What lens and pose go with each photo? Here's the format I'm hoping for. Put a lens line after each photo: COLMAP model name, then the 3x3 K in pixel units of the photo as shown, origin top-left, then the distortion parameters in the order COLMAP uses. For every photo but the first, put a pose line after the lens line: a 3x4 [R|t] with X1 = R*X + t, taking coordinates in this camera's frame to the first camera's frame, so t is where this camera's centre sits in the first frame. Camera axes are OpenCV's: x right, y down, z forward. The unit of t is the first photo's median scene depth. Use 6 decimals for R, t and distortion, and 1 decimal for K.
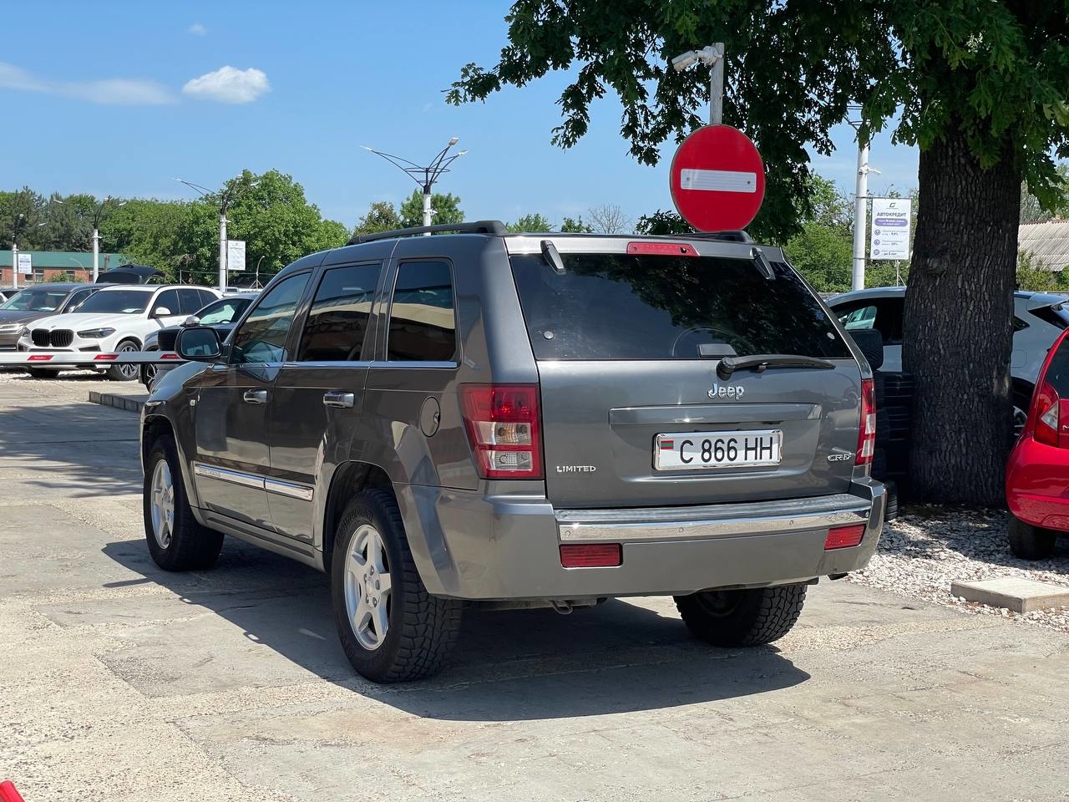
lens RADIAL K [[1601.5, 0, 528.8], [0, 1601.5, 405.8], [0, 0, 1]] dist [0.107168, 0.000000]
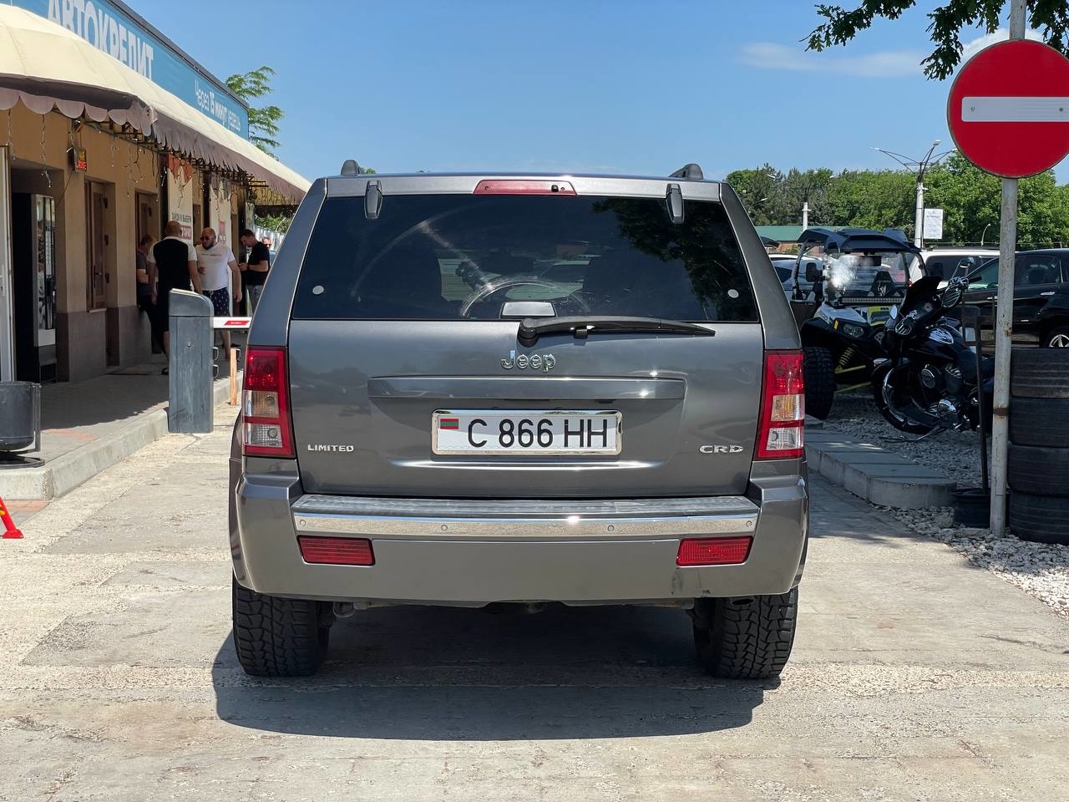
lens RADIAL K [[1601.5, 0, 500.6], [0, 1601.5, 415.3], [0, 0, 1]] dist [0.107168, 0.000000]
pose [[0.896686, 0.035152, -0.441269, 0.459664], [-0.024852, 0.999267, 0.029104, -0.004504], [0.441969, -0.015131, 0.896903, 0.265614]]
